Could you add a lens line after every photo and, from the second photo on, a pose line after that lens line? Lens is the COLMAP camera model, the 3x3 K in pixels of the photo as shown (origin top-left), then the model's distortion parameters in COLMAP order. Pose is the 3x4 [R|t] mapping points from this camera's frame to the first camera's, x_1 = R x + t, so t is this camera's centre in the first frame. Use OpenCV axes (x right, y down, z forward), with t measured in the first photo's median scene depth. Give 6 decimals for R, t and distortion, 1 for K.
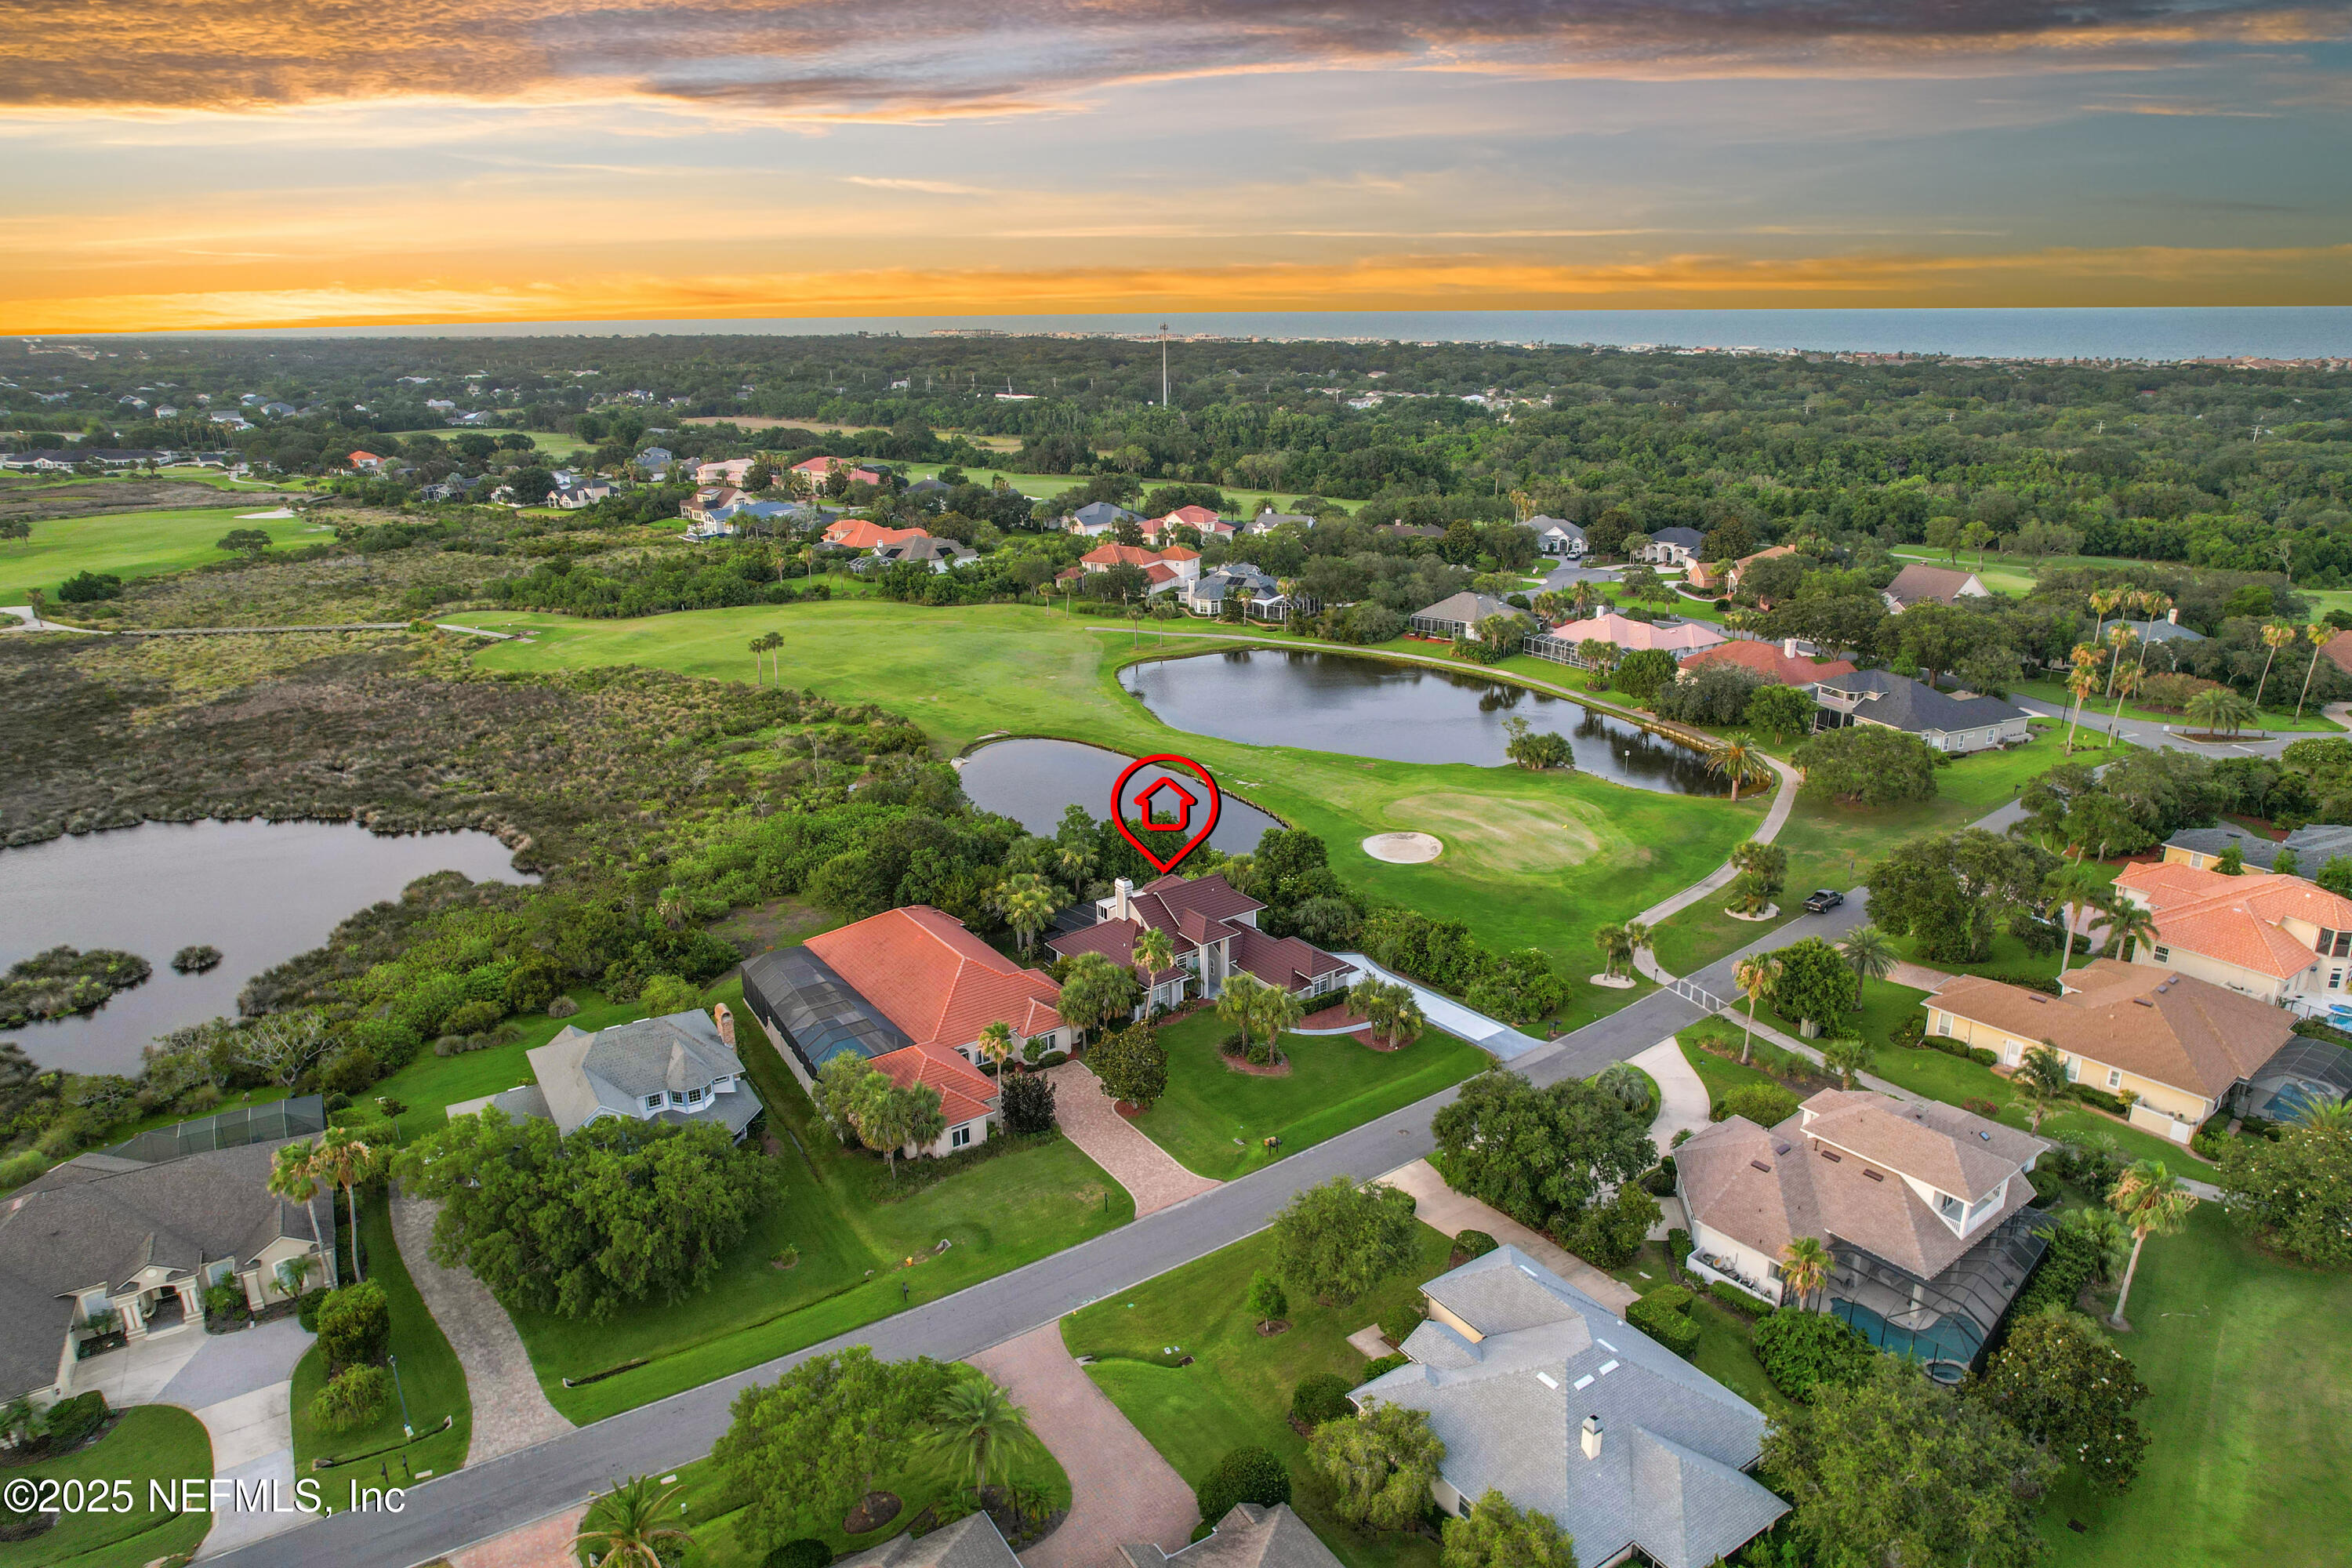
lens RADIAL K [[1459.1, 0, 1176.0], [0, 1459.1, 784.0], [0, 0, 1]] dist [-0.054660, 0.038409]
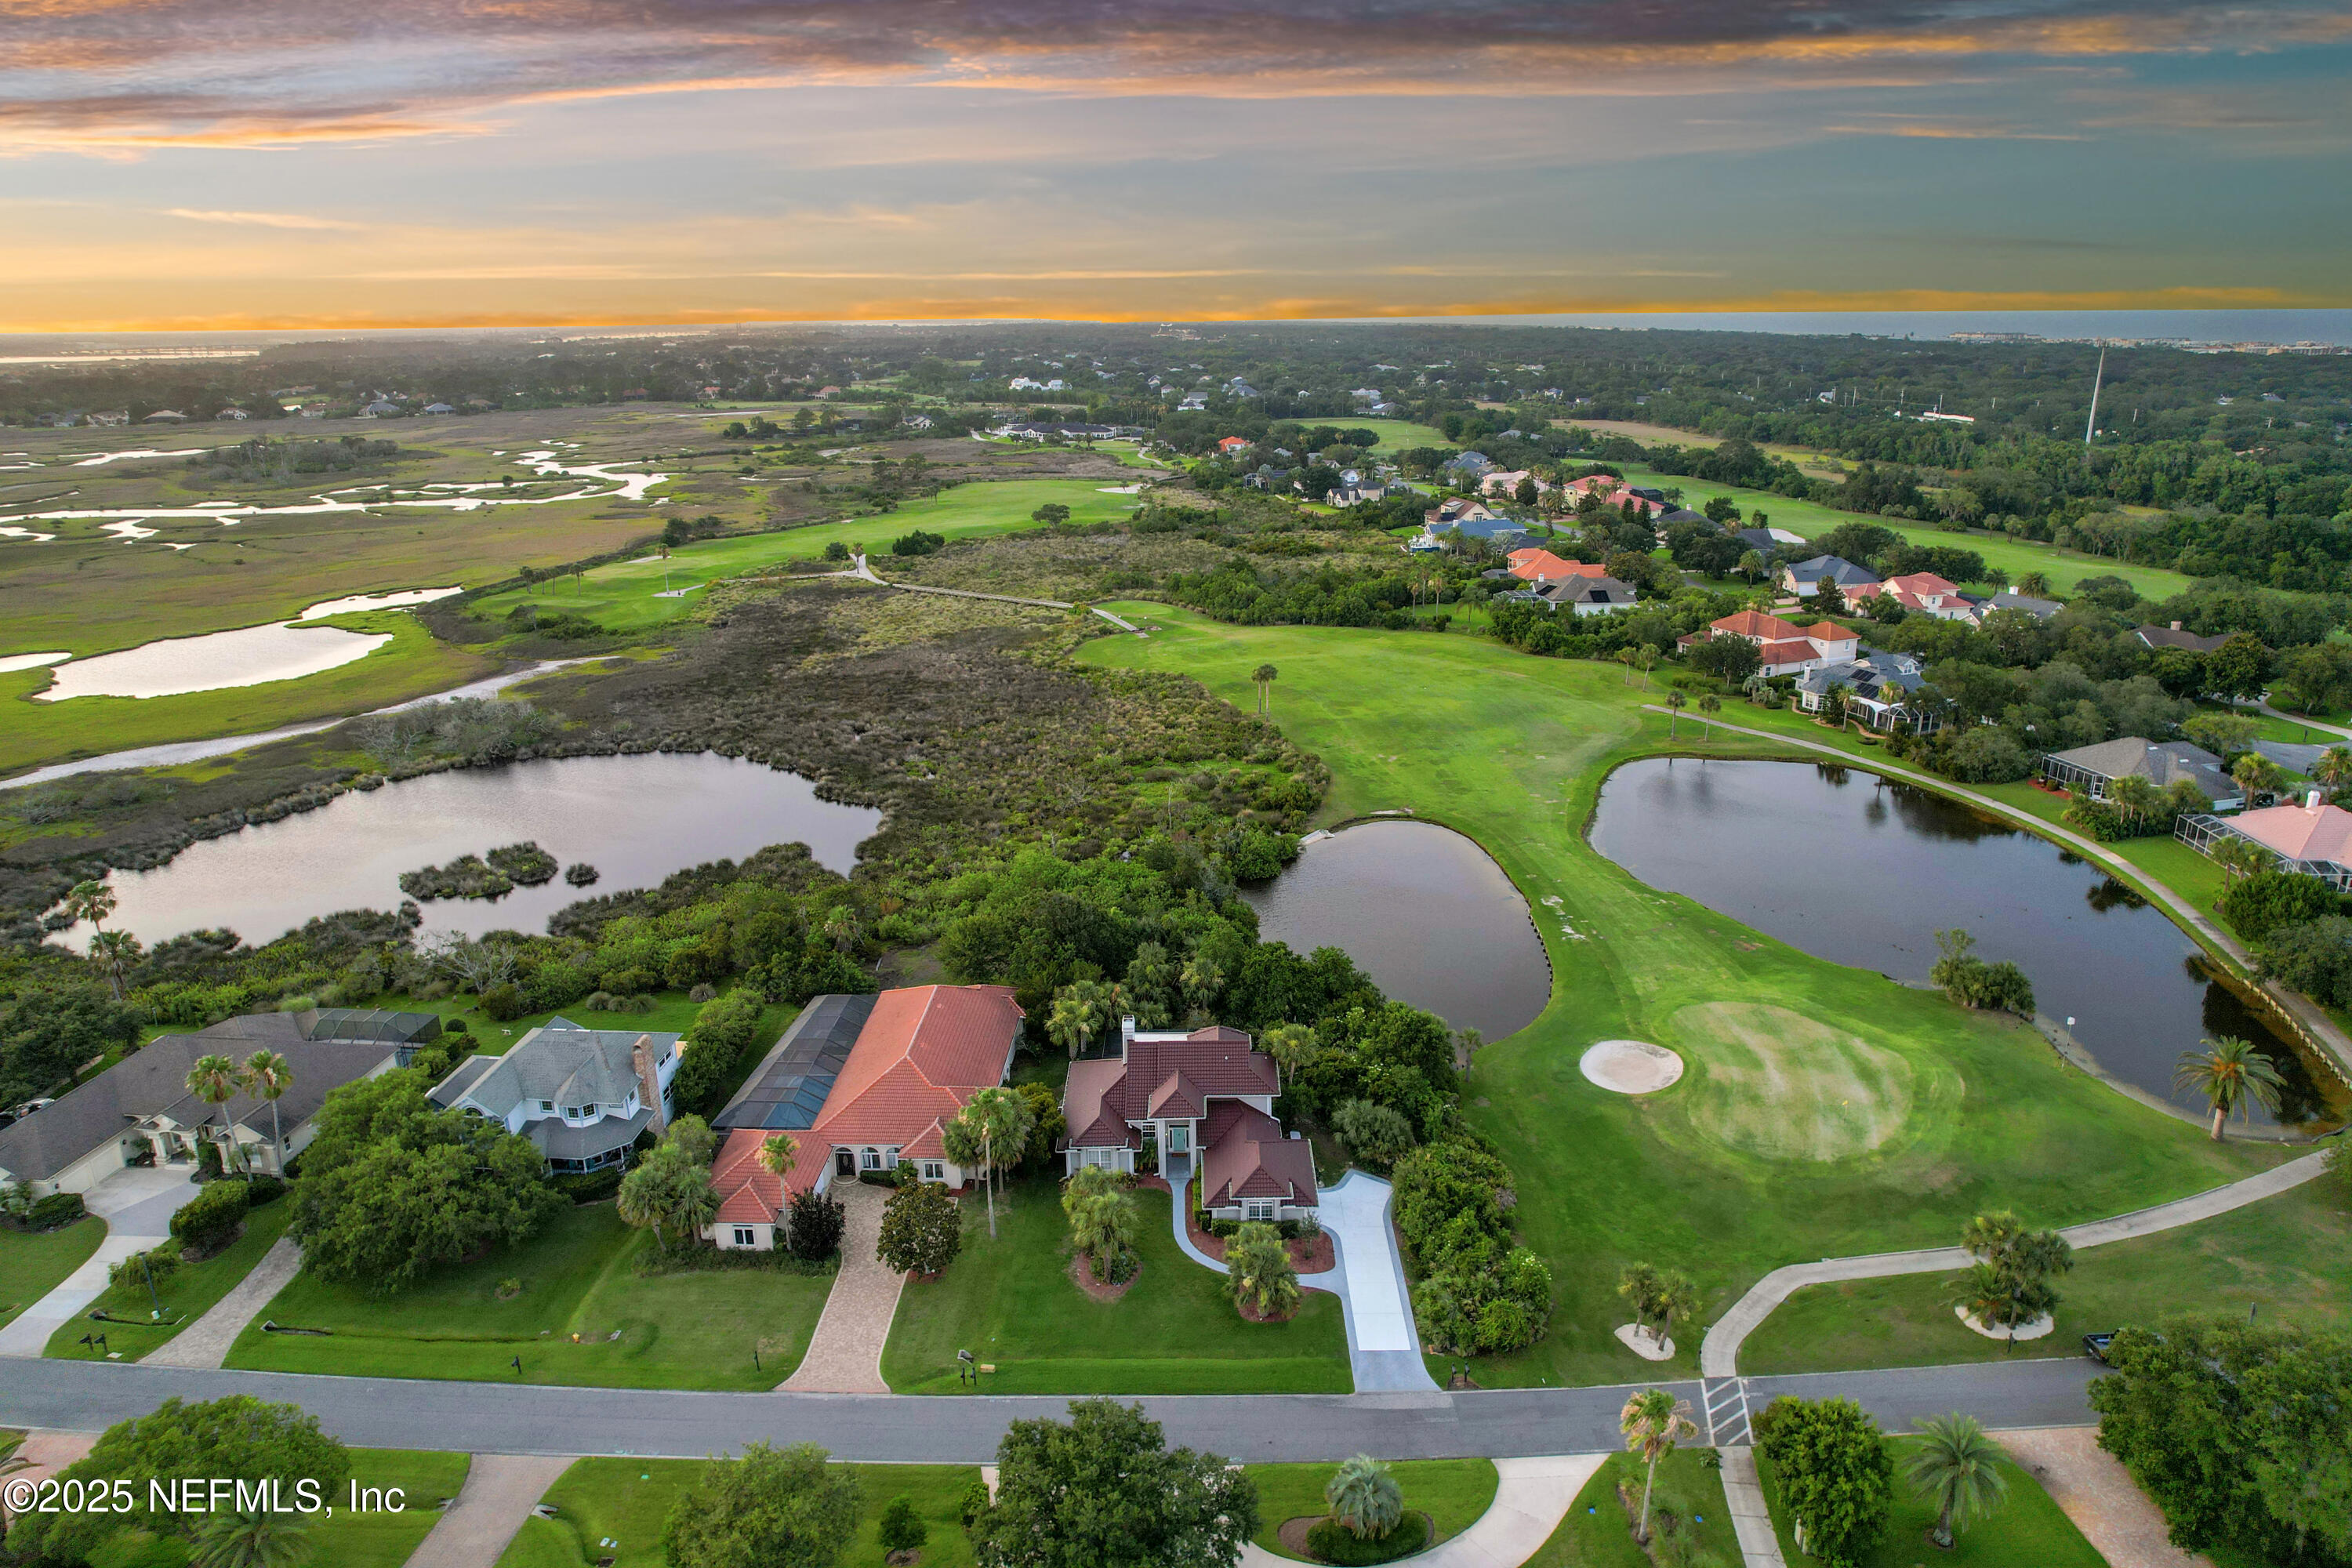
lens RADIAL K [[1459.1, 0, 1176.0], [0, 1459.1, 784.0], [0, 0, 1]] dist [-0.054660, 0.038409]
pose [[0.810699, 0.183210, -0.556059, 0.358122], [-0.182186, 0.981564, 0.057790, -0.103999], [0.556396, 0.054456, 0.829131, 0.207035]]
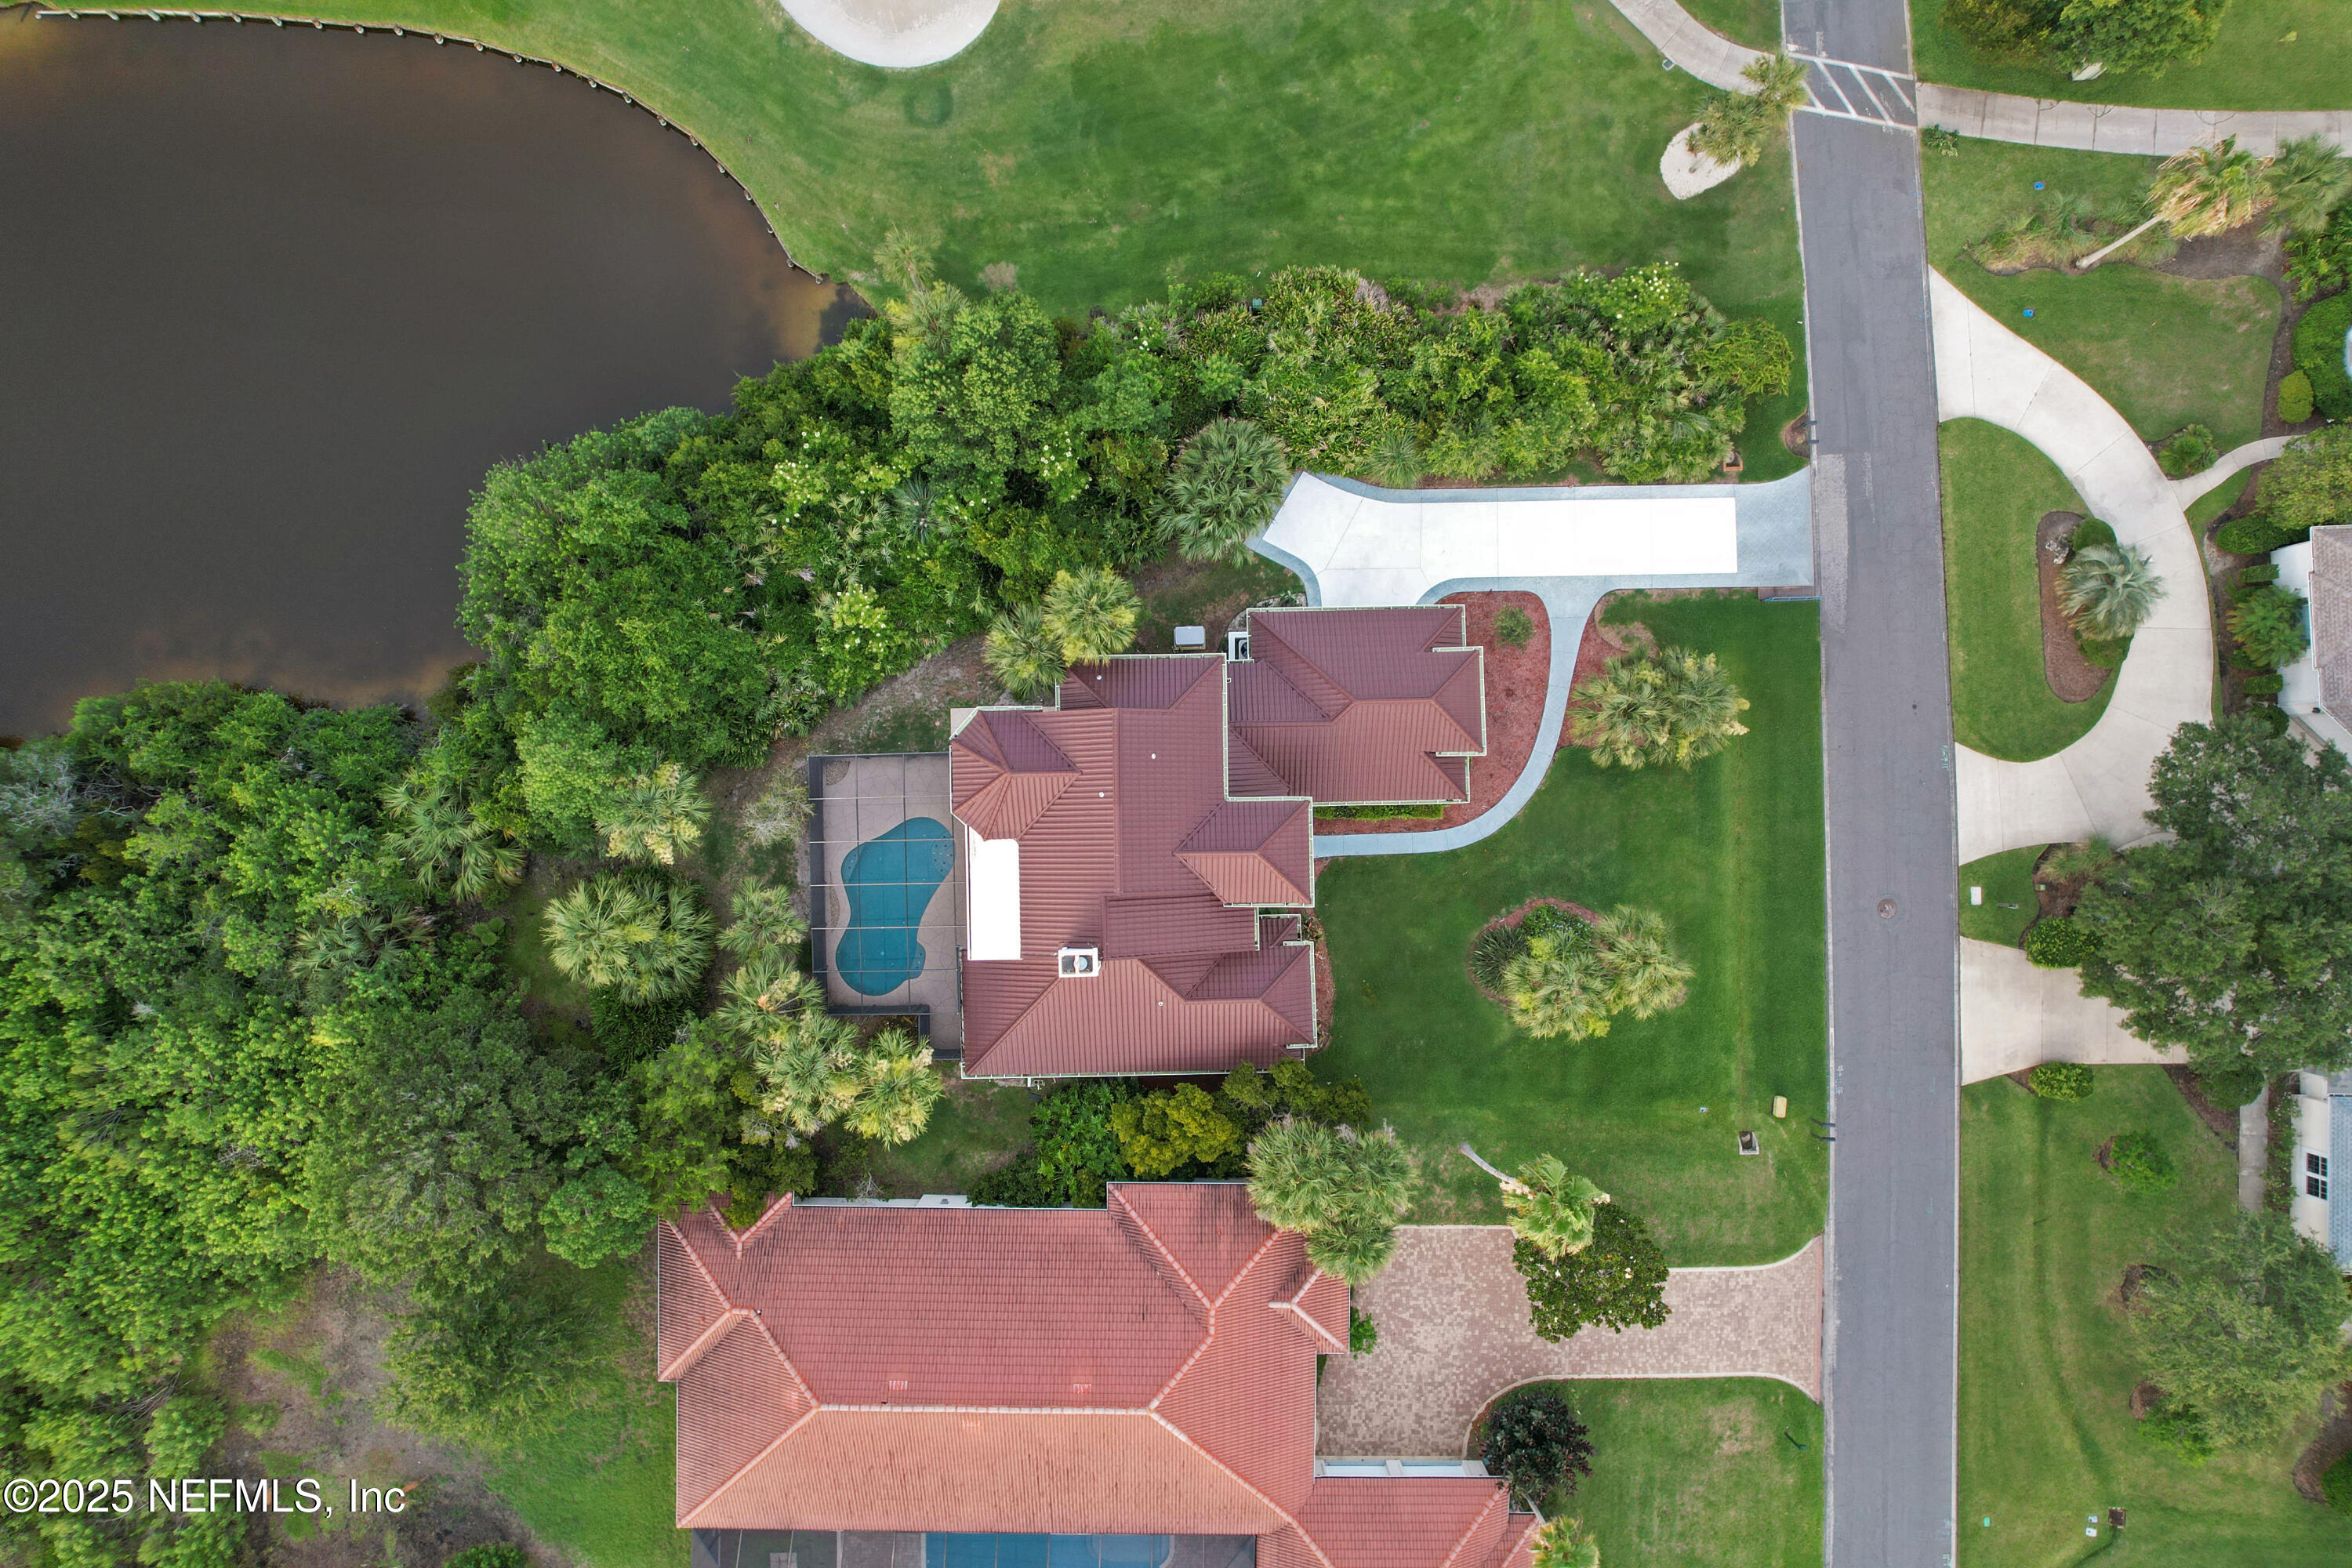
lens RADIAL K [[1459.1, 0, 1176.0], [0, 1459.1, 784.0], [0, 0, 1]] dist [-0.054660, 0.038409]
pose [[0.567575, -0.823186, 0.014957, 0.015016], [0.264369, 0.199423, 0.943578, -0.258931], [-0.779723, -0.531597, 0.330812, 0.670874]]
